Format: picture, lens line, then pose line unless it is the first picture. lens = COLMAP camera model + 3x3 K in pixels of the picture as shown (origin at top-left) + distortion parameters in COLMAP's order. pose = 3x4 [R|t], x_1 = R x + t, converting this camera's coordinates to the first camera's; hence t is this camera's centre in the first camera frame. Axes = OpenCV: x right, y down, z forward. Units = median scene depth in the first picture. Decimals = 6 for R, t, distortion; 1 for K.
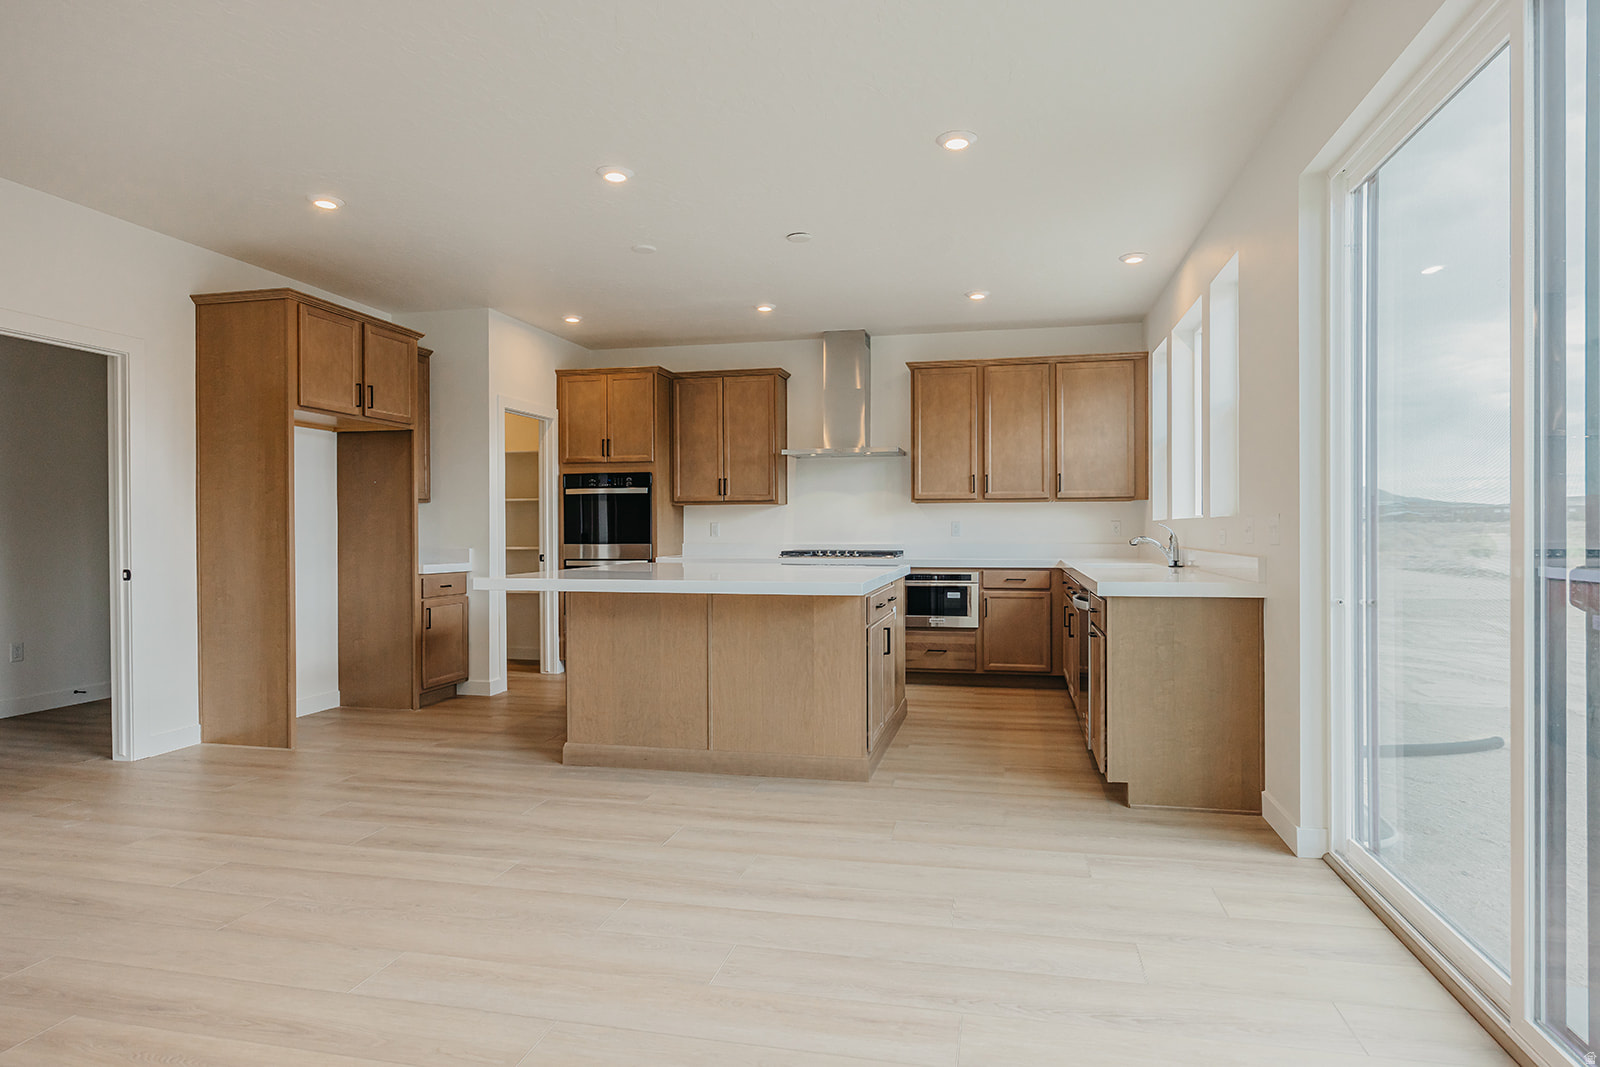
lens RADIAL K [[909.9, 0, 794.6], [0, 909.9, 534.0], [0, 0, 1]] dist [0.001910, -0.000098]
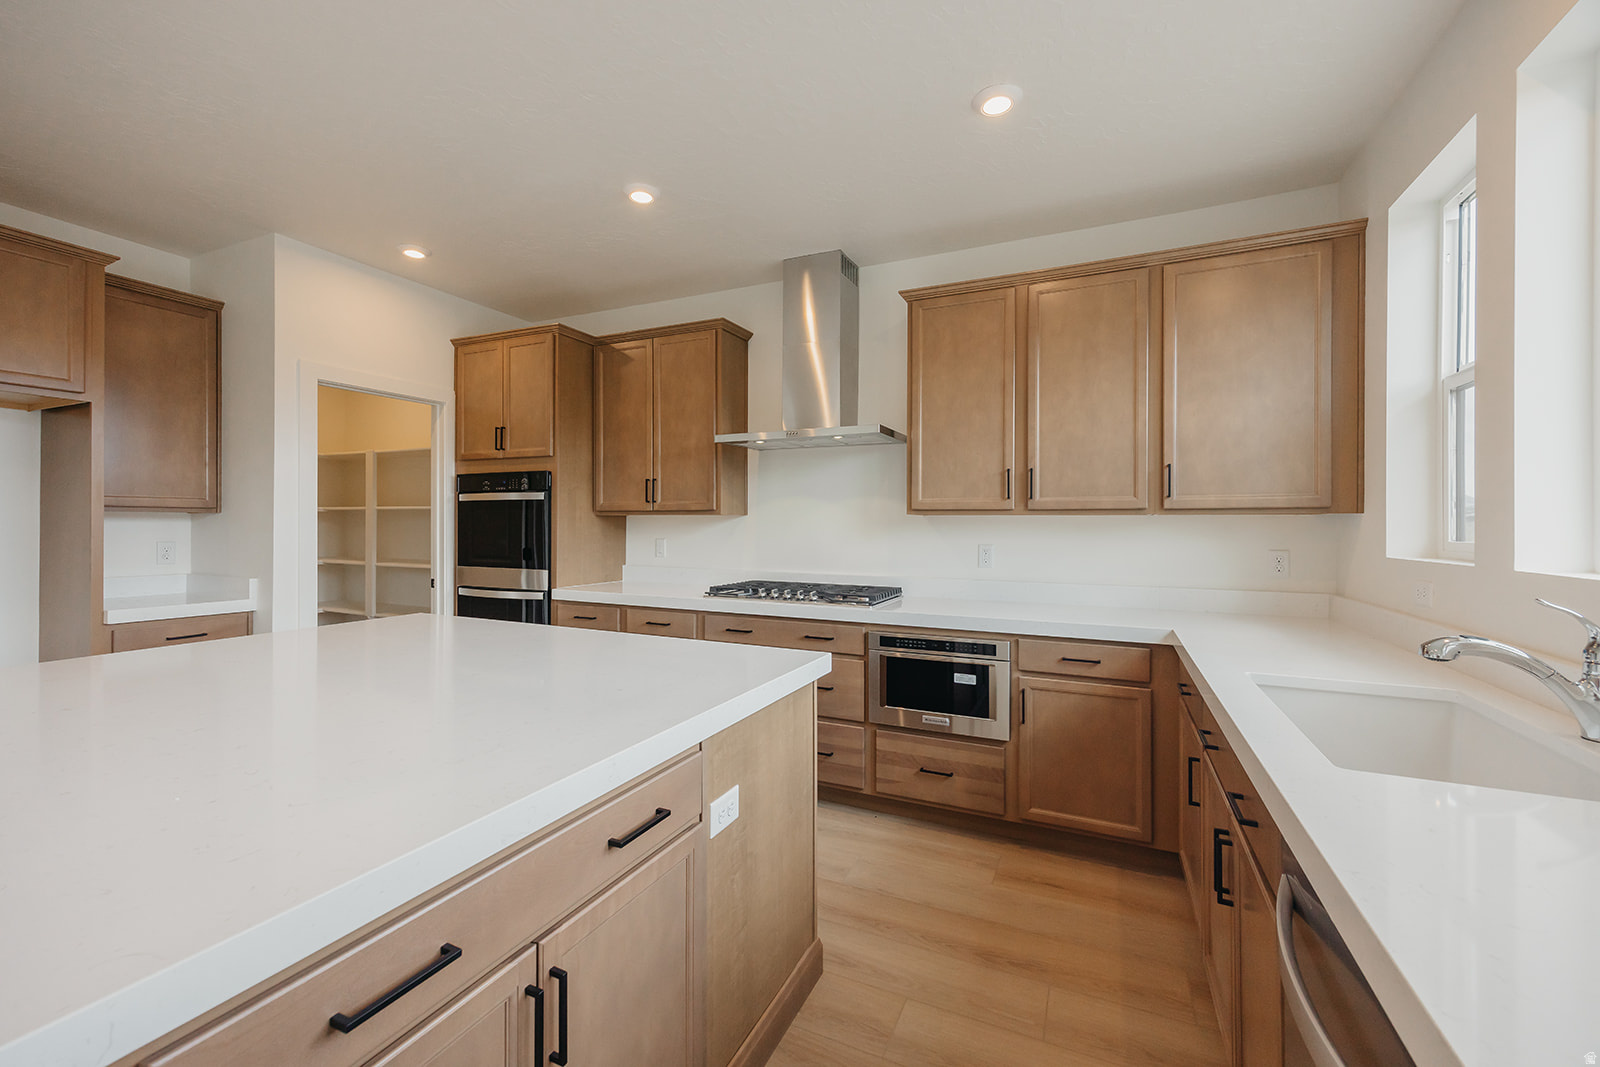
lens RADIAL K [[617.6, 0, 816.9], [0, 617.6, 523.4], [0, 0, 1]] dist [0.007805, 0.000119]
pose [[0.980743, 0.007235, -0.195167, 0.152846], [-0.007675, 0.999969, -0.001497, -0.027821], [0.195150, 0.002966, 0.980769, 0.579851]]
